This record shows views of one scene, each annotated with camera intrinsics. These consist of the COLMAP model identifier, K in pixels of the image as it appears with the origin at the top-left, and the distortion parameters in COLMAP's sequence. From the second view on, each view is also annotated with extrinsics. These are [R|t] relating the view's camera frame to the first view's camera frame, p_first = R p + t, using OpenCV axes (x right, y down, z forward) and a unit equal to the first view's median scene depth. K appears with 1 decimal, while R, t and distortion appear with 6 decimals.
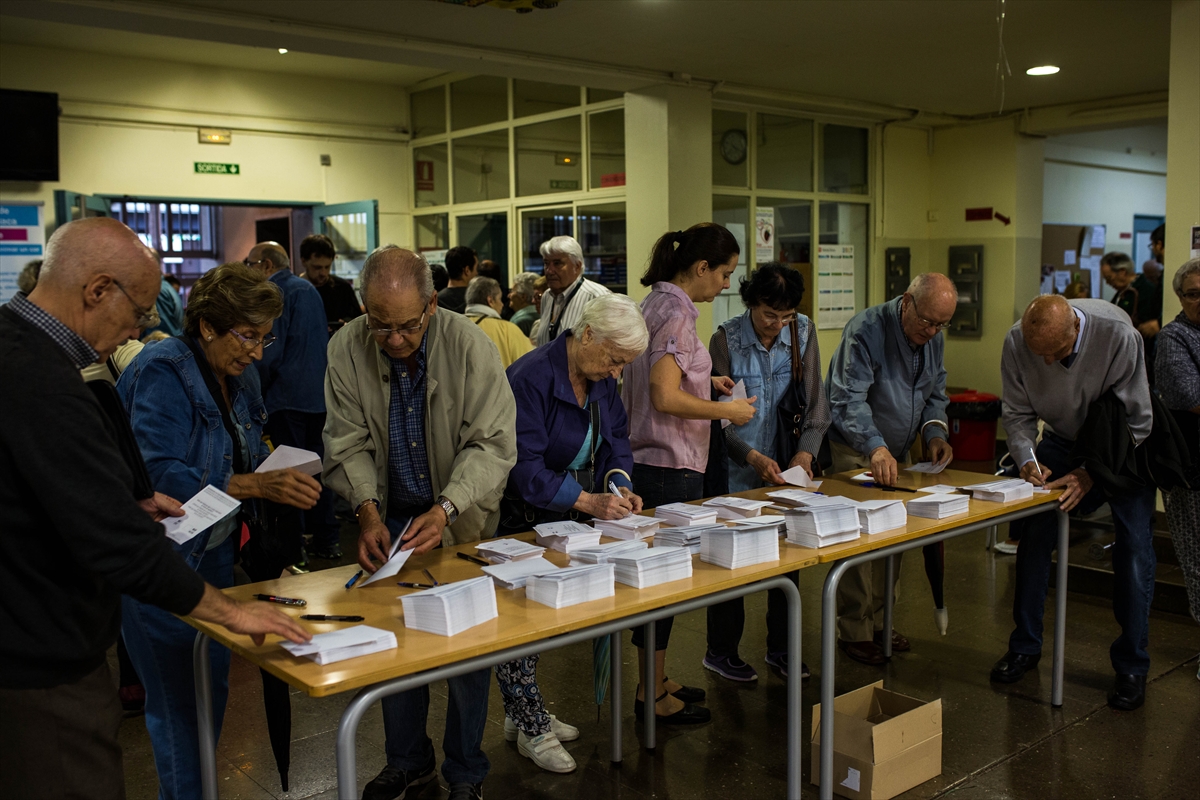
lens RADIAL K [[1148.2, 0, 599.8], [0, 1148.2, 401.2], [0, 0, 1]] dist [-0.024845, 0.000000]
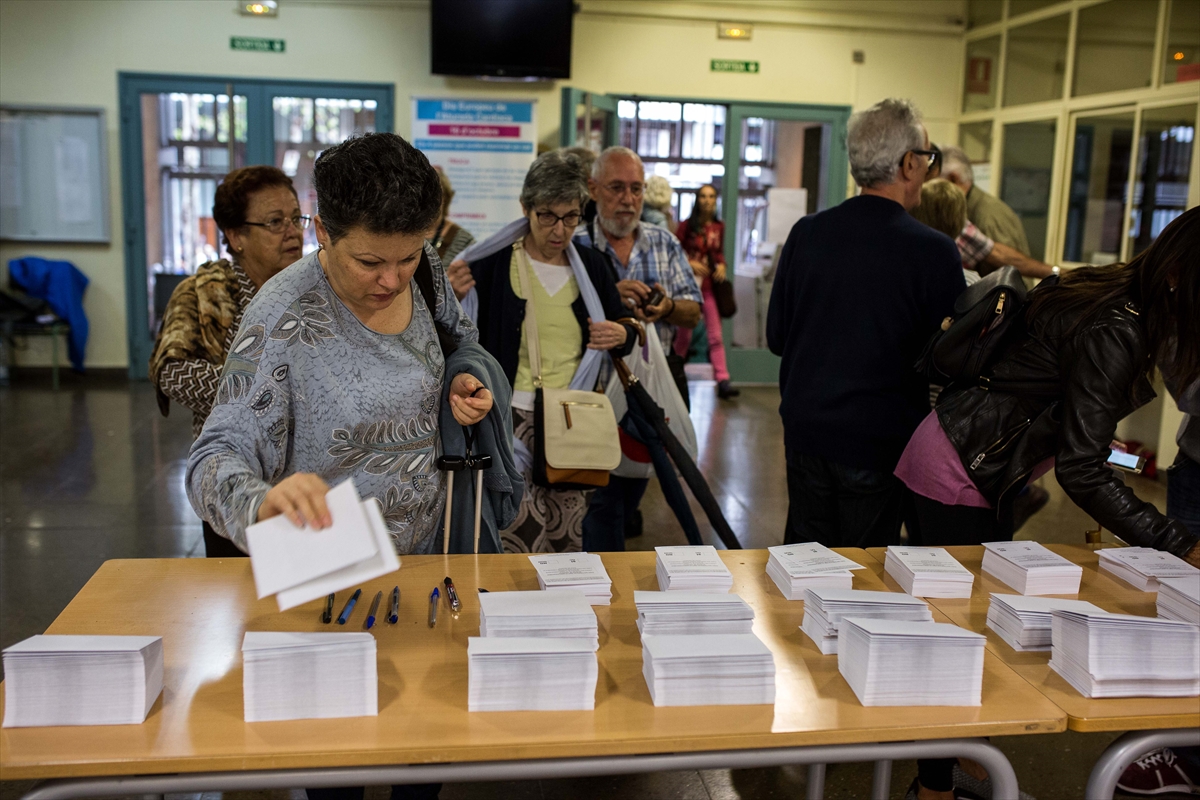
lens RADIAL K [[1148.2, 0, 600.9], [0, 1148.2, 400.9], [0, 0, 1]] dist [-0.024845, 0.000000]
pose [[0.849941, 0.132078, -0.510055, 0.082276], [-0.097941, 0.990803, 0.093360, -0.011378], [0.517695, -0.029395, 0.855060, 0.144446]]
